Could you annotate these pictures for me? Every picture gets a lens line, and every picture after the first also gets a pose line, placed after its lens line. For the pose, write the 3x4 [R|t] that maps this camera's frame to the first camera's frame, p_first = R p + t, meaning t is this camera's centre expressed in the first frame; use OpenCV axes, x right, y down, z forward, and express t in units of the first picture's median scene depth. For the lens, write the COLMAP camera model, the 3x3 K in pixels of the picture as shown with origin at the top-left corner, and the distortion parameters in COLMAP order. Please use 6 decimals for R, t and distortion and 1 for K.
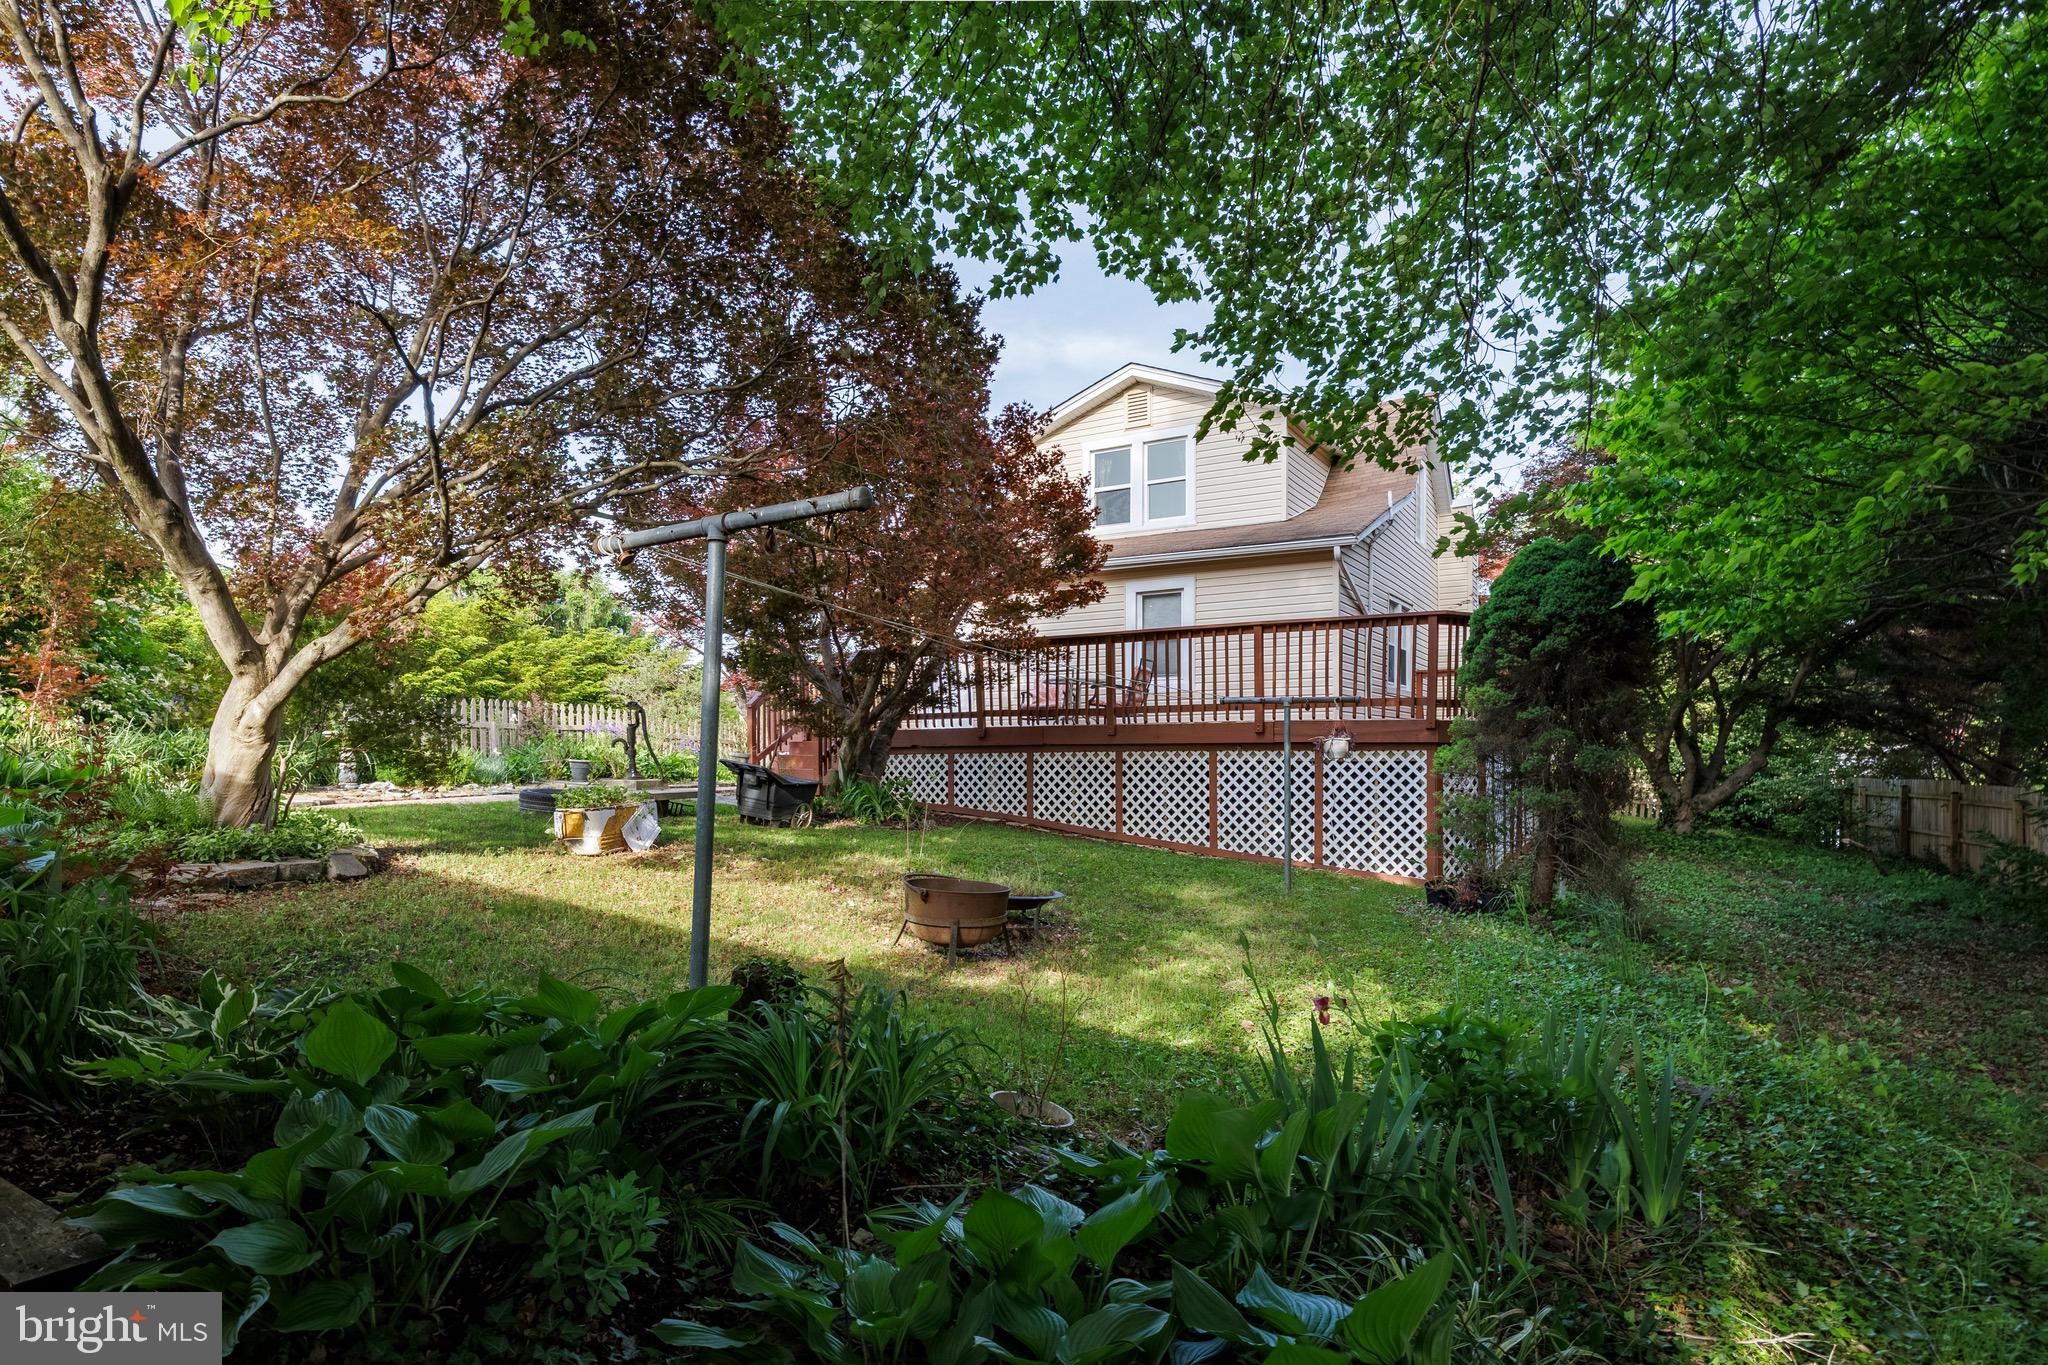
lens RADIAL K [[1051.0, 0, 998.1], [0, 1051.0, 739.9], [0, 0, 1]] dist [0.005214, 0.000144]
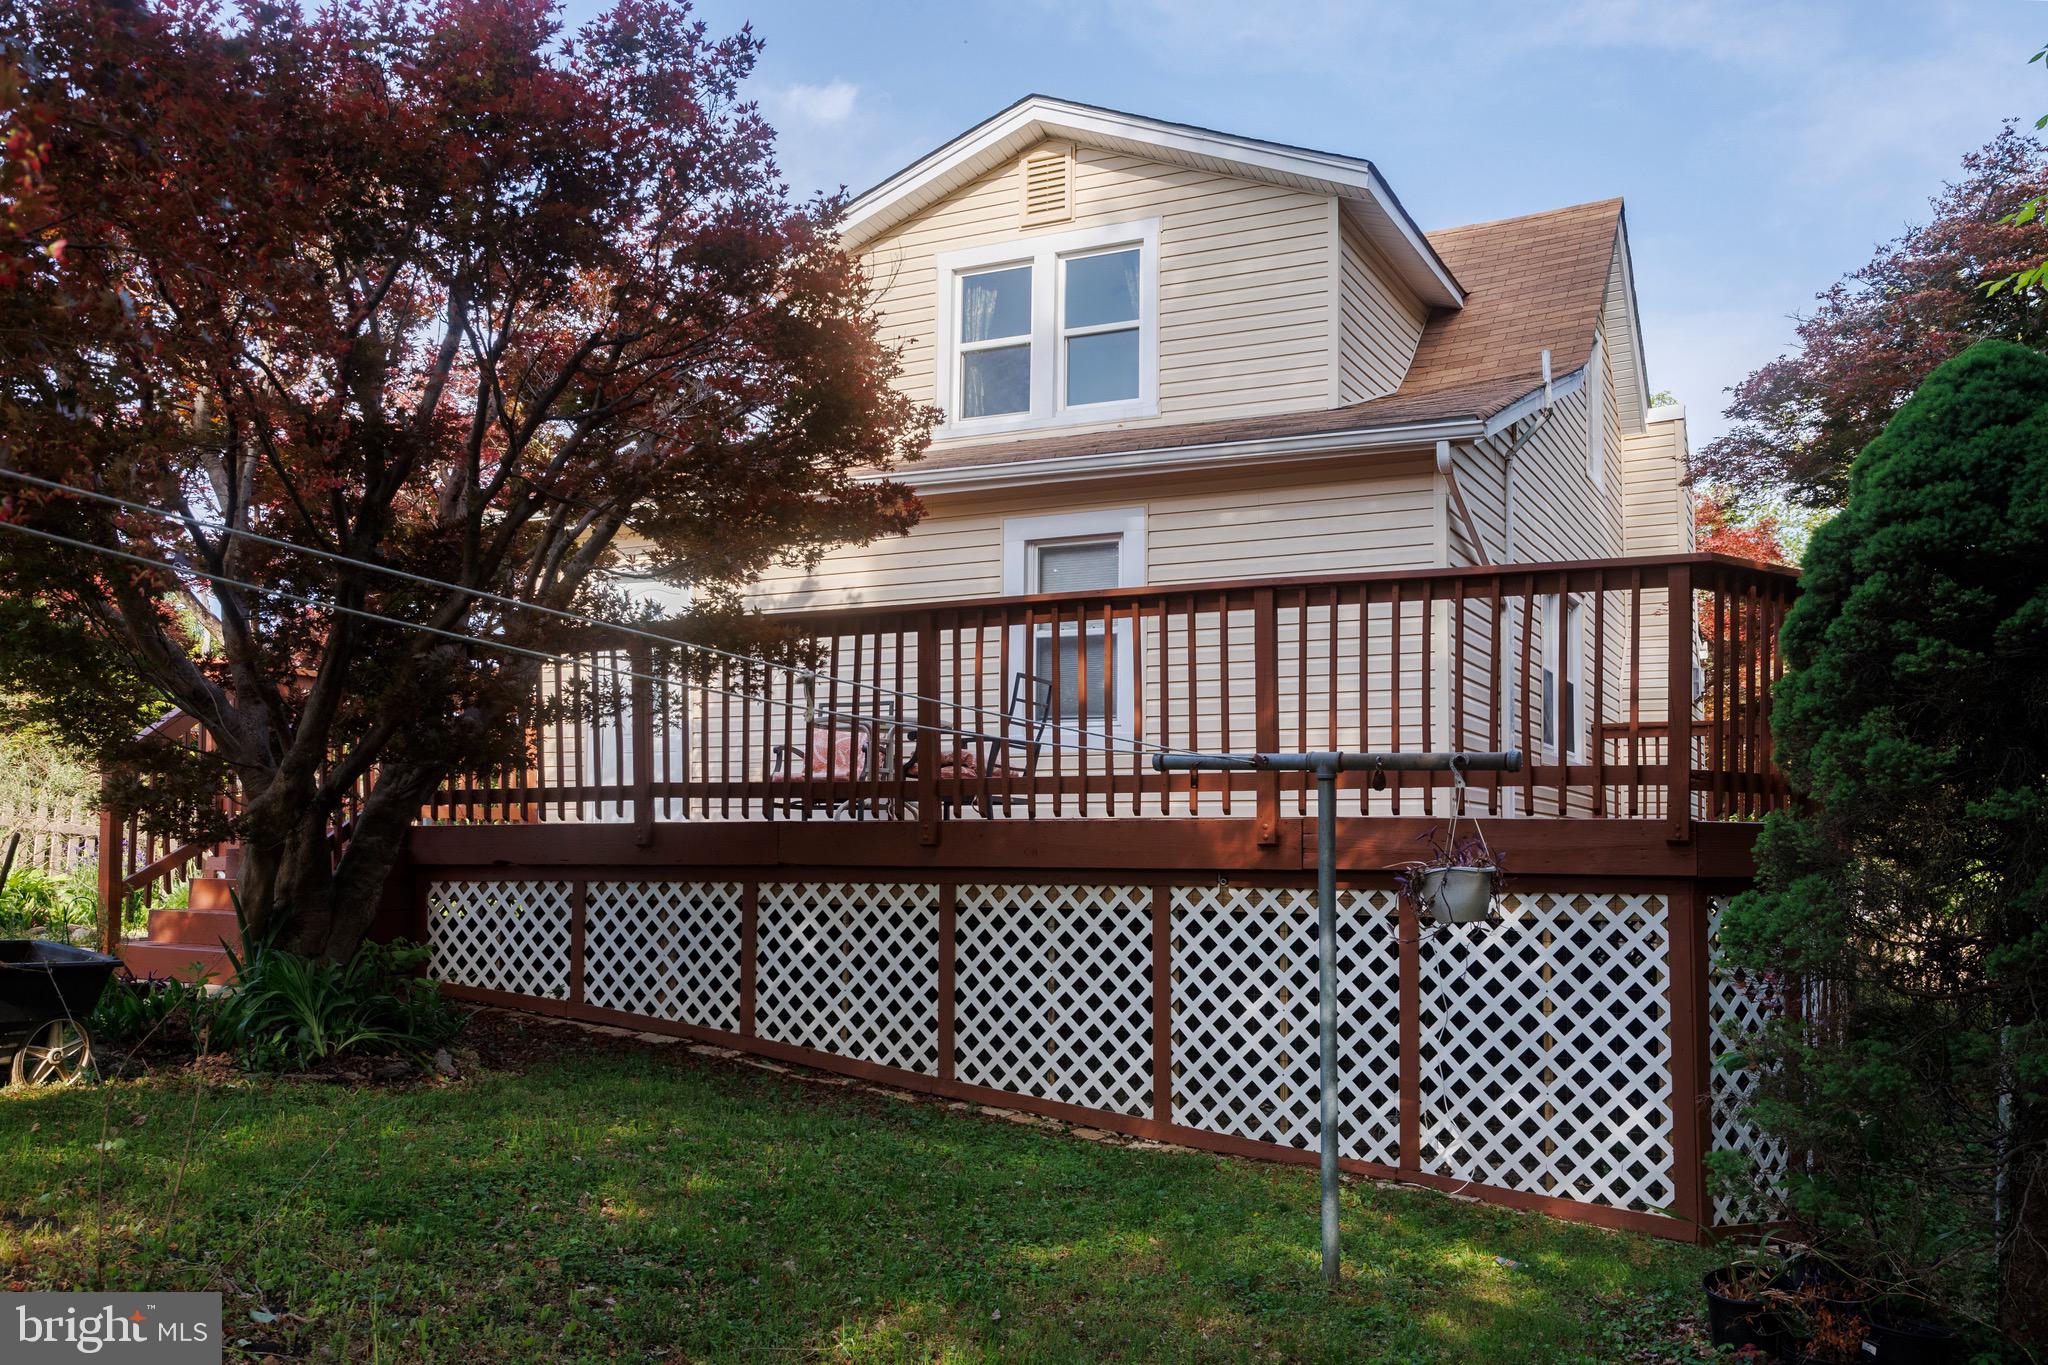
lens RADIAL K [[1682.4, 0, 1027.5], [0, 1682.4, 687.1], [0, 0, 1]] dist [0.004994, 0.000161]
pose [[0.996969, 0.020053, 0.075171, 0.095181], [-0.013068, 0.995647, -0.092285, -0.006014], [-0.076694, 0.091023, 0.992891, 0.317097]]
